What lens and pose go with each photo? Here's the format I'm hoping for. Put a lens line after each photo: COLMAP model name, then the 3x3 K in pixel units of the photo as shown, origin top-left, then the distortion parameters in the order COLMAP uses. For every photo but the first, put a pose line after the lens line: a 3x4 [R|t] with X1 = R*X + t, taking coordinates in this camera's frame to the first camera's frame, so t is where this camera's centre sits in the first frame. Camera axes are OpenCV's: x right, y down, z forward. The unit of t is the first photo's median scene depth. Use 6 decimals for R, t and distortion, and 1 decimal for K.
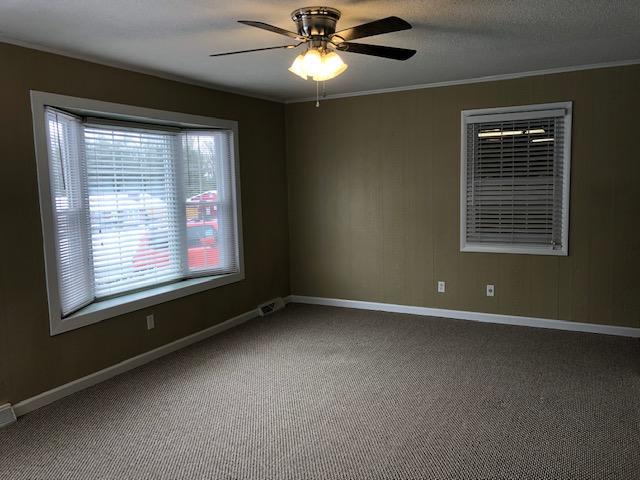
lens RADIAL K [[529.6, 0, 322.6], [0, 529.6, 239.2], [0, 0, 1]] dist [0.045105, -0.034682]
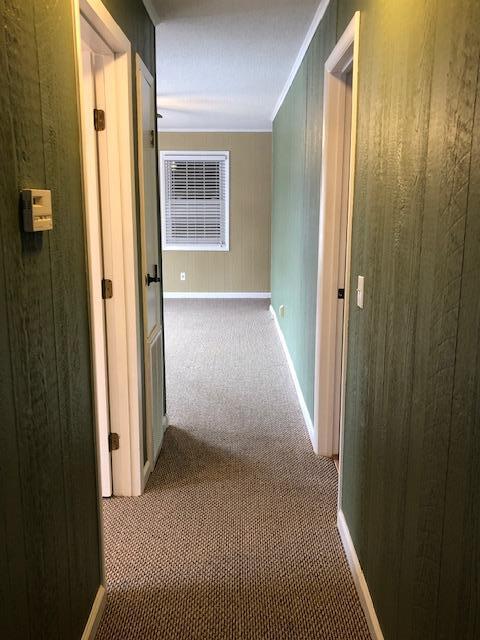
lens RADIAL K [[593.7, 0, 239.1], [0, 593.7, 320.0], [0, 0, 1]] dist [-0.007388, 0.000000]
pose [[0.871065, -0.071796, 0.485892, -0.376492], [0.027600, 0.994851, 0.097521, 0.063390], [-0.490392, -0.071537, 0.868561, -0.541720]]
